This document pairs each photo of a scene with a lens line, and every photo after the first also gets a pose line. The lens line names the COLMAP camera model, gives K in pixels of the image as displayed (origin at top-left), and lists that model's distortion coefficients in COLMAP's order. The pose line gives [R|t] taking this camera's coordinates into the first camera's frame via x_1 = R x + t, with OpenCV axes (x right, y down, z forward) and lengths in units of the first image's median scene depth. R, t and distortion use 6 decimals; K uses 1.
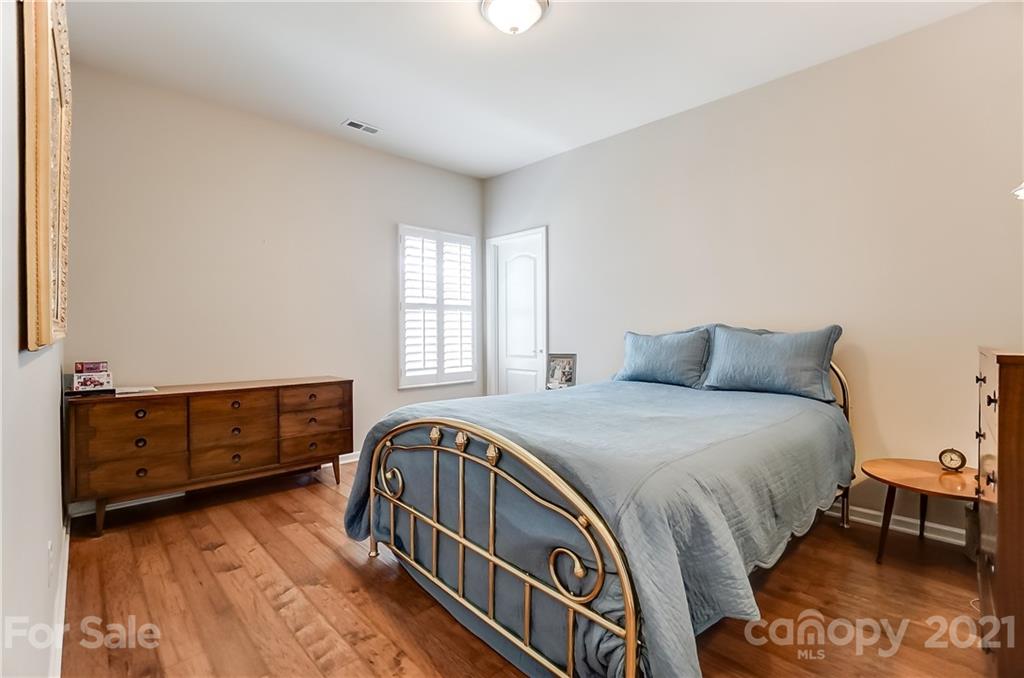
lens RADIAL K [[467.7, 0, 507.3], [0, 467.7, 332.6], [0, 0, 1]] dist [-0.035011, 0.000553]
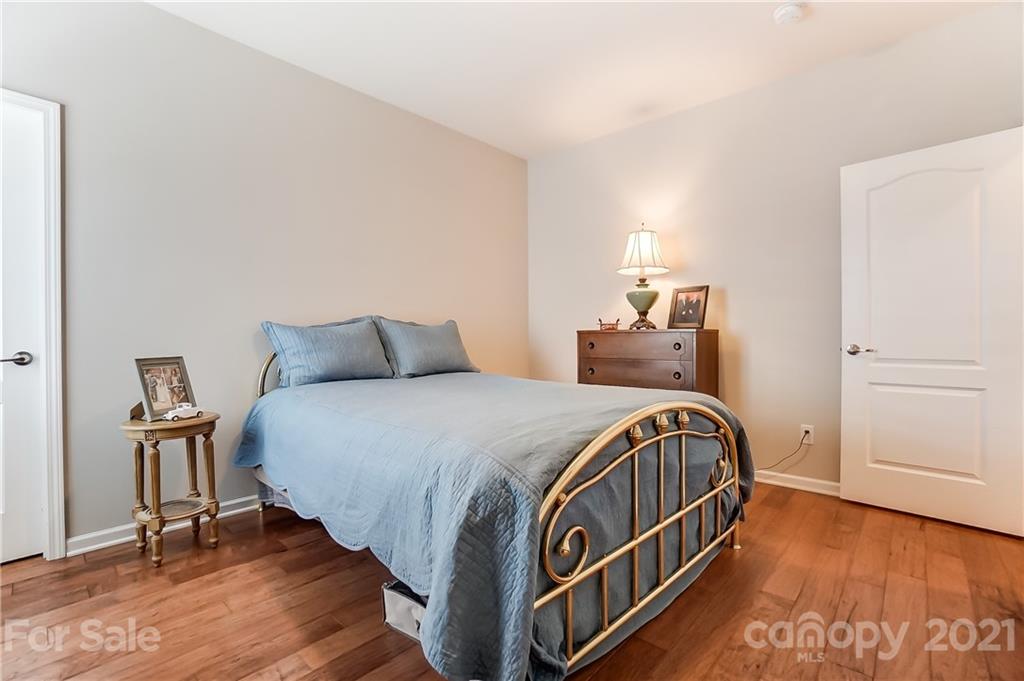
lens RADIAL K [[441.6, 0, 512.0], [0, 441.6, 340.5], [0, 0, 1]] dist [-0.037851, 0.000090]
pose [[-0.079781, -0.006988, 0.996788, -0.516496], [0.008828, 0.999931, 0.007717, 0.028619], [-0.996773, 0.009415, -0.079714, 0.728605]]
